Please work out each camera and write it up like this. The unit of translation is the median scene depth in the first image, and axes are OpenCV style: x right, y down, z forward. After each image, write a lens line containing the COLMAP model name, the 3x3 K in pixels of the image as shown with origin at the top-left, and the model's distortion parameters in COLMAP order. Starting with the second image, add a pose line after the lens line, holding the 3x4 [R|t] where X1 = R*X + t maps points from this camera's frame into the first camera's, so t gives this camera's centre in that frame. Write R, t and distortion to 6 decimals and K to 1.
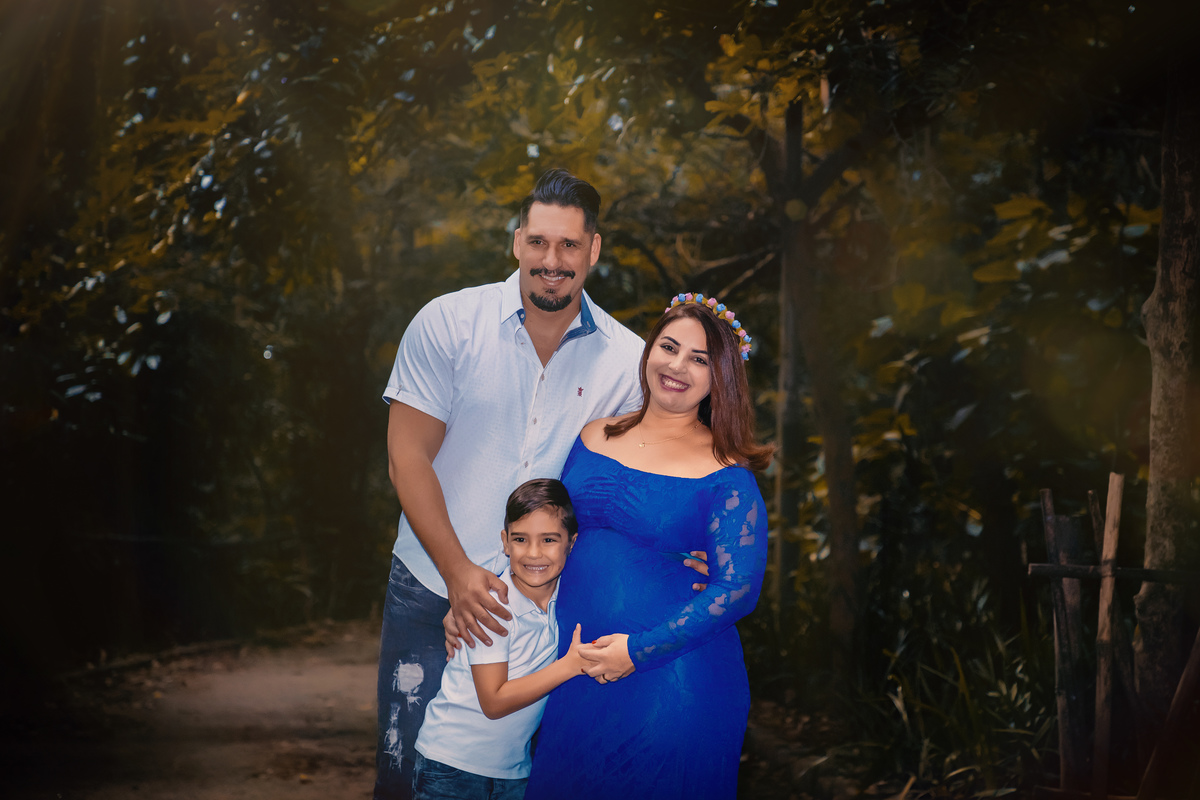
lens RADIAL K [[3090.5, 0, 640.2], [0, 3090.5, 409.7], [0, 0, 1]] dist [0.570079, 0.273800]
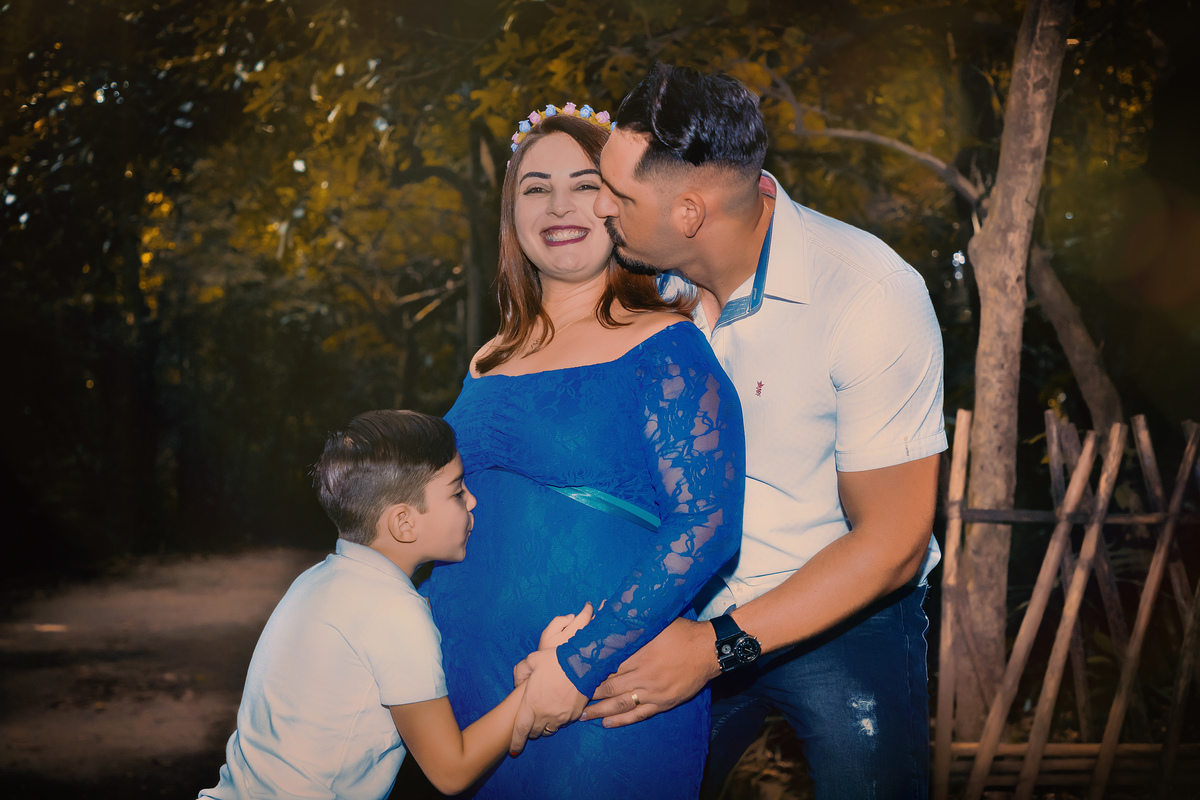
lens RADIAL K [[1663.8, 0, 600.0], [0, 1663.8, 400.0], [0, 0, 1]] dist [0.225096, -0.047395]
pose [[0.985707, -0.011523, 0.168074, -0.027554], [0.013474, 0.999854, -0.010471, 0.013144], [-0.167929, 0.012585, 0.985719, 0.319250]]
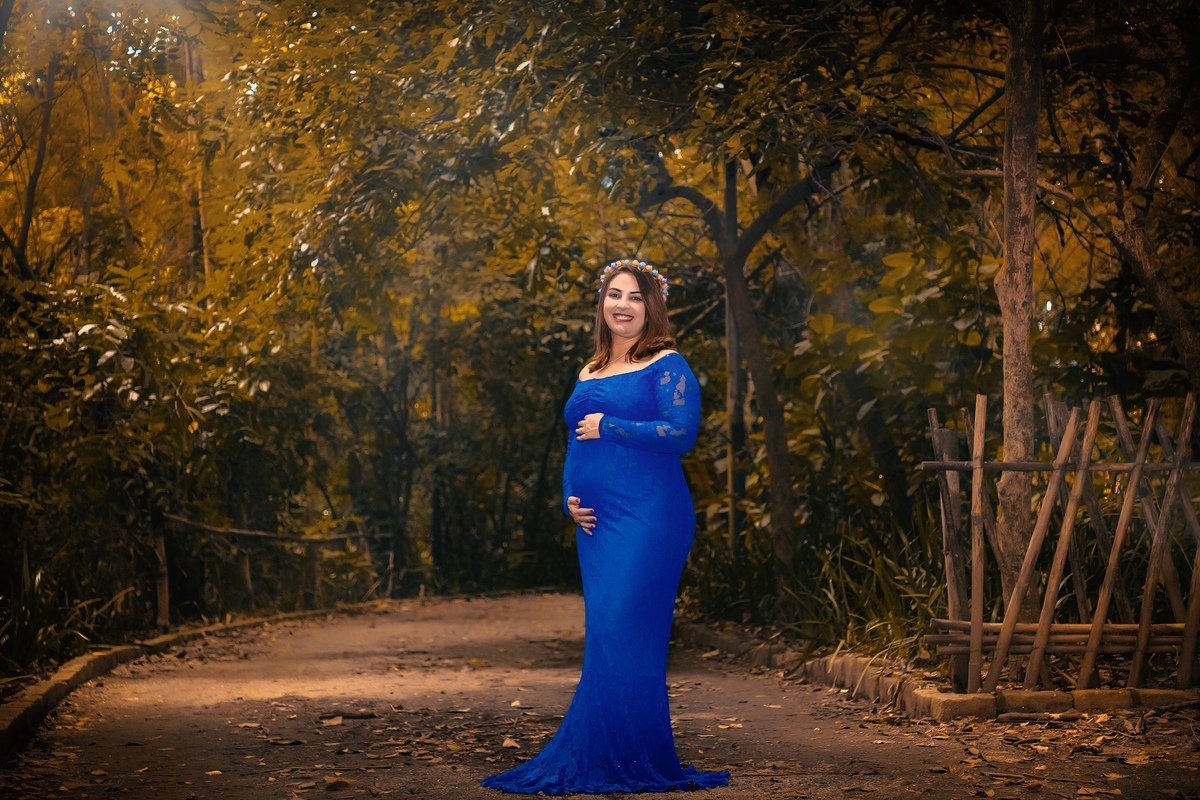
lens RADIAL K [[2465.9, 0, 600.0], [0, 2465.9, 400.0], [0, 0, 1]] dist [0.429898, 0.156803]
pose [[0.999336, -0.036443, 0.000471, -0.012776], [0.036439, 0.998807, -0.032493, 0.033004], [0.000714, 0.032488, 0.999472, -0.077135]]
